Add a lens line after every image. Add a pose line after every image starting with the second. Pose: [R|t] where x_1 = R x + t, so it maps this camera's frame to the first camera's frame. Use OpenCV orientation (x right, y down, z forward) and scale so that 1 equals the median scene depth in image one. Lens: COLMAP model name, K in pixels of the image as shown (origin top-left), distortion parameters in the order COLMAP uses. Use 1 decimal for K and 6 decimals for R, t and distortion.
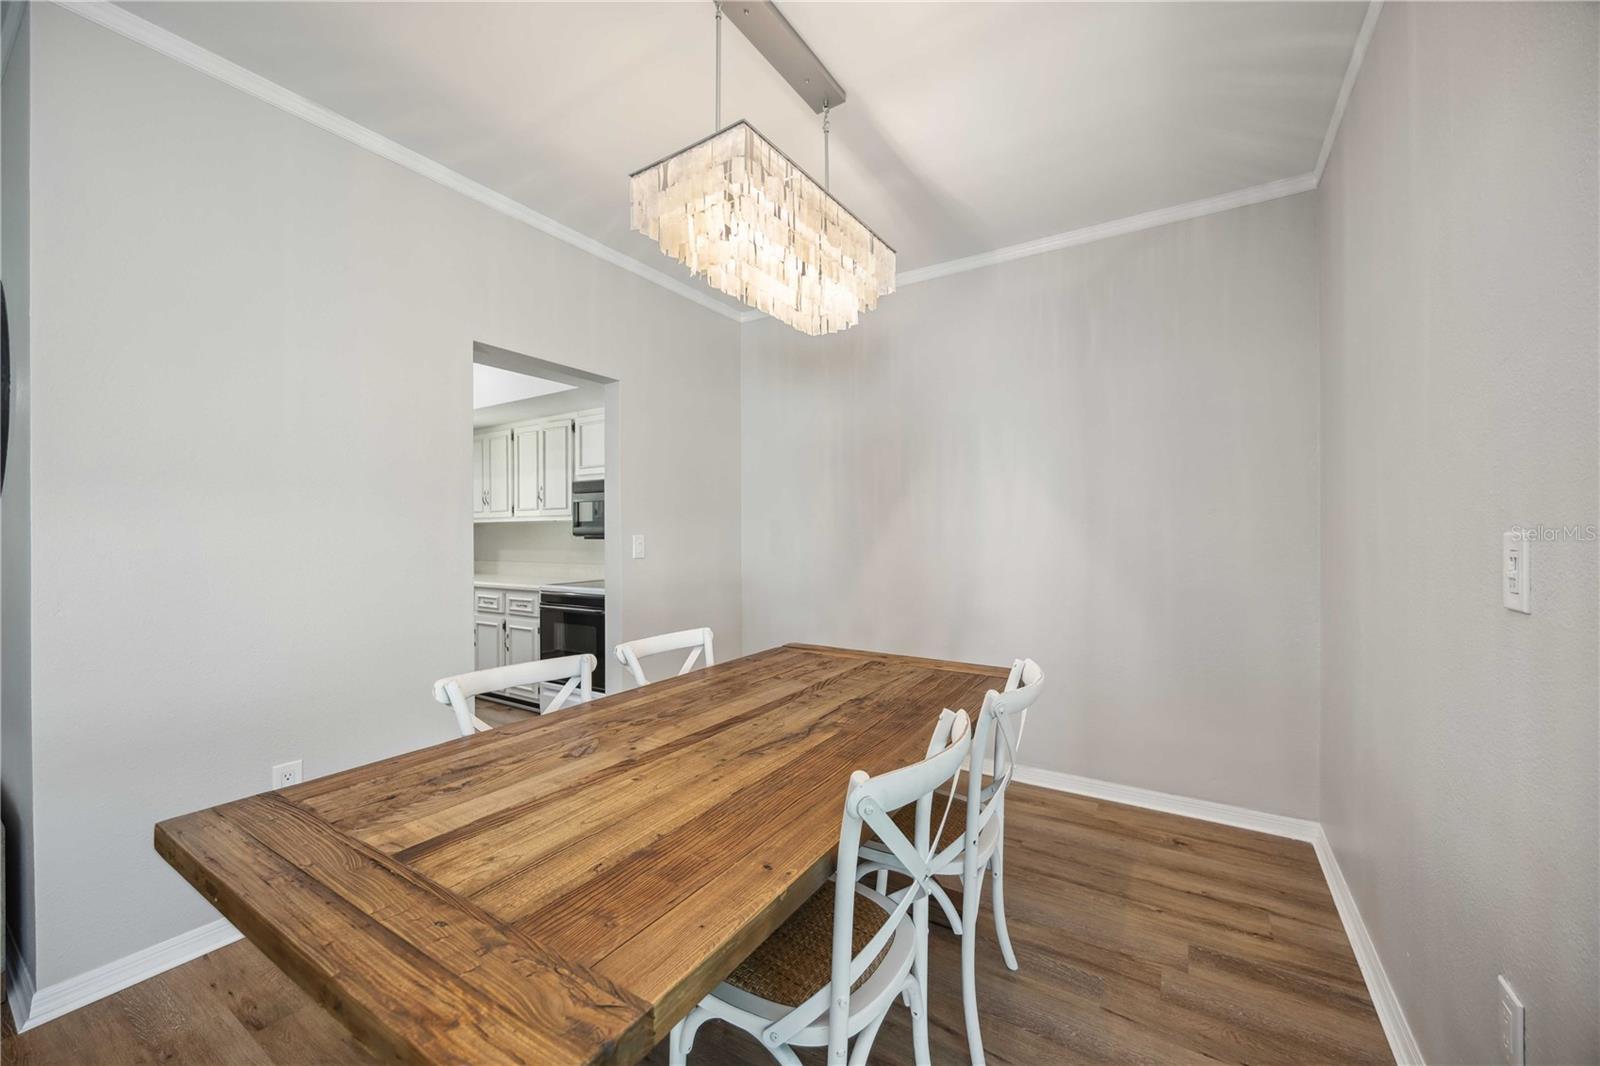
lens RADIAL K [[622.1, 0, 800.0], [0, 622.1, 533.0], [0, 0, 1]] dist [-0.000802, 0.000146]
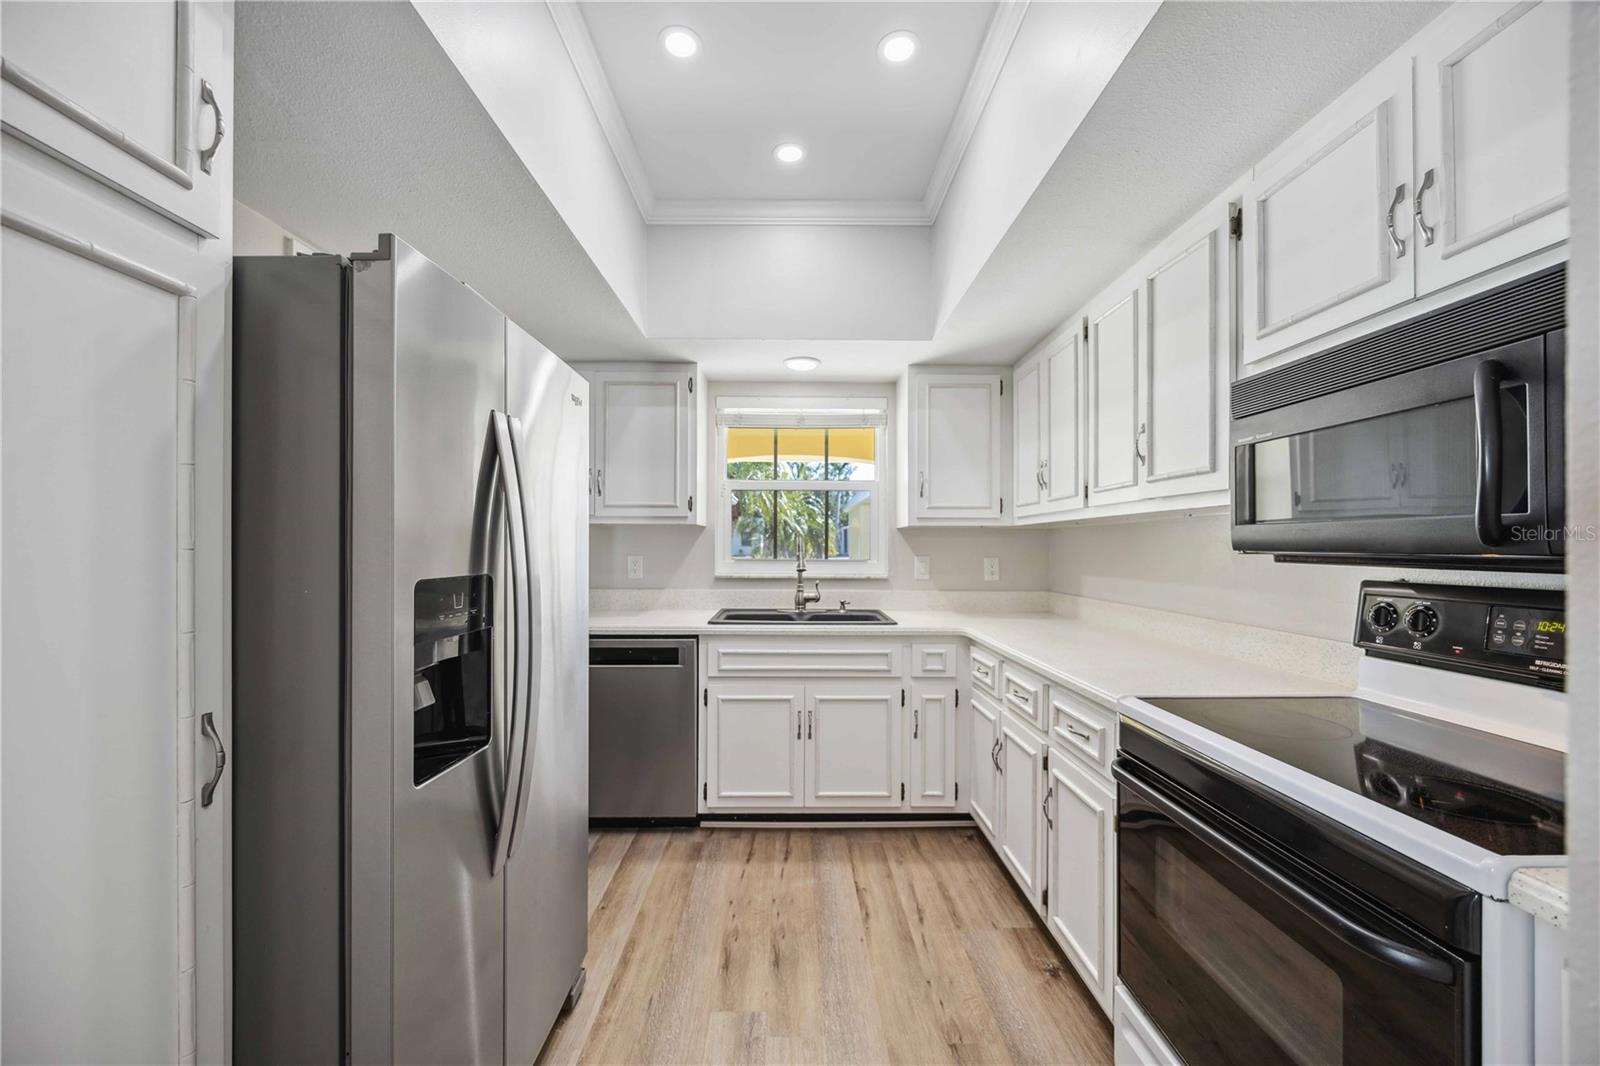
lens RADIAL K [[615.2, 0, 795.7], [0, 615.2, 543.7], [0, 0, 1]] dist [-0.000676, -0.000031]
pose [[0.548386, 0.000905, -0.836225, -0.491810], [-0.003172, 0.999994, -0.000998, 0.002781], [0.836219, 0.003199, 0.548386, 1.402430]]
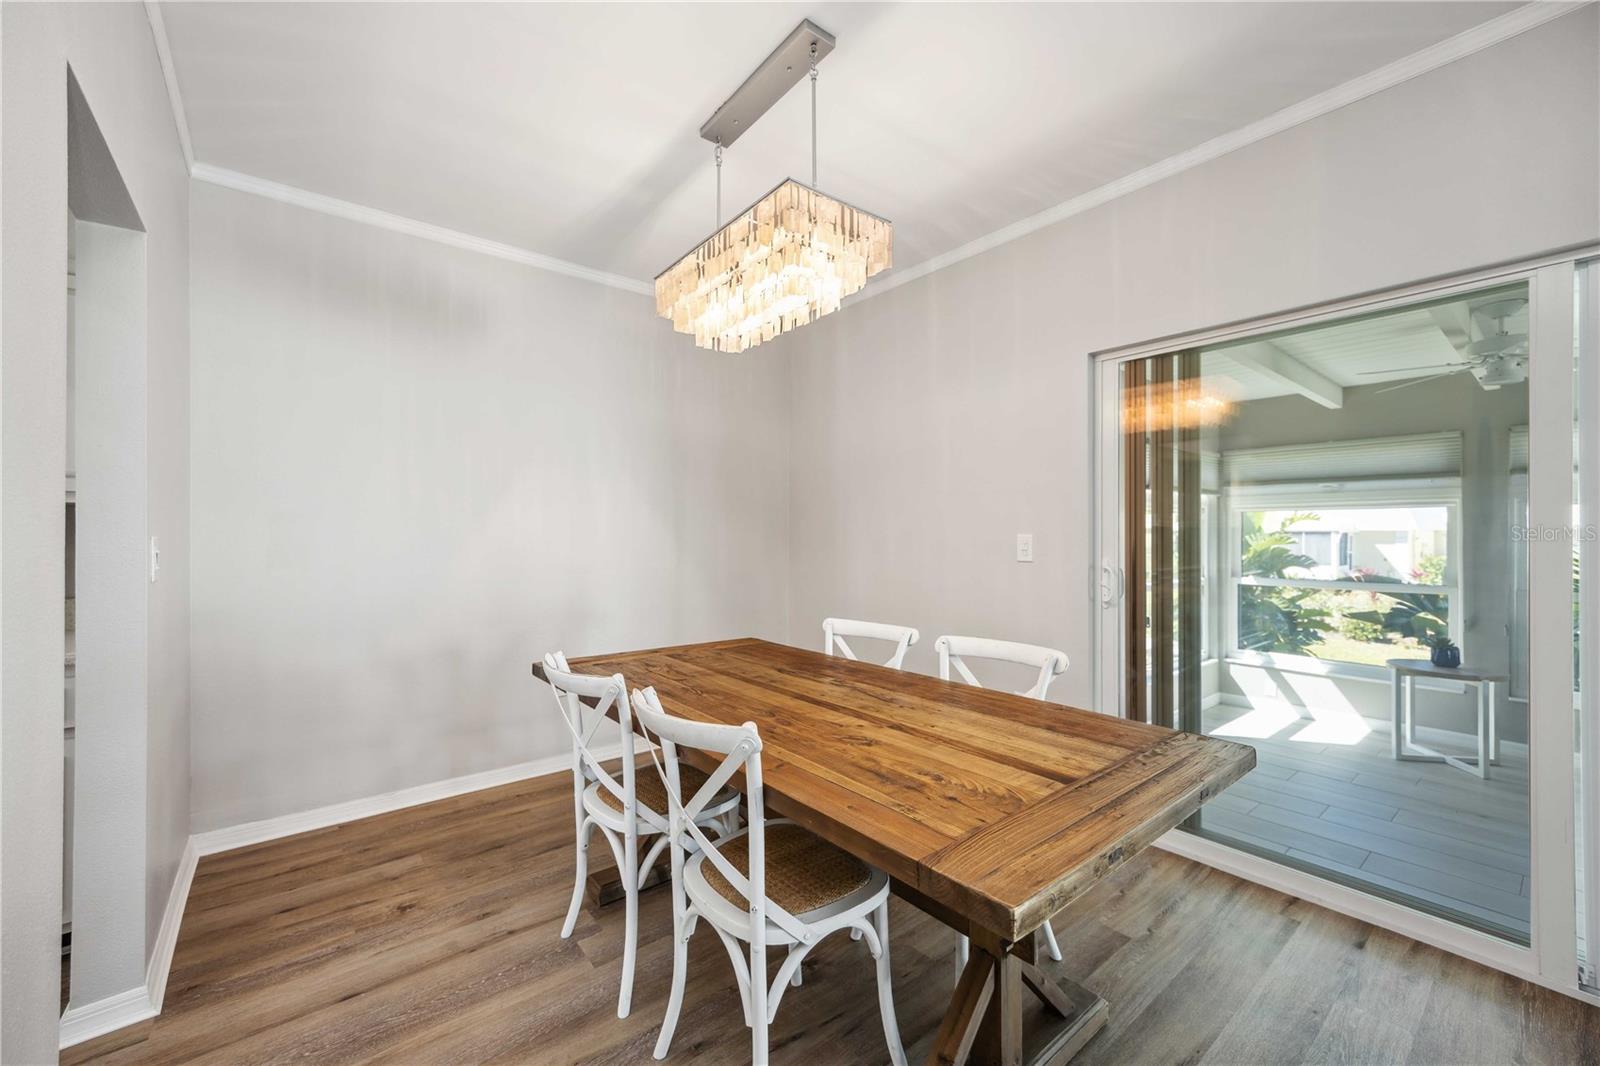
lens RADIAL K [[622.1, 0, 800.0], [0, 622.1, 533.0], [0, 0, 1]] dist [-0.000802, 0.000146]
pose [[0.318648, 0.006070, 0.947854, -0.953976], [-0.000560, 0.999981, -0.006216, 0.003131], [-0.947873, 0.001450, 0.318646, 0.516665]]
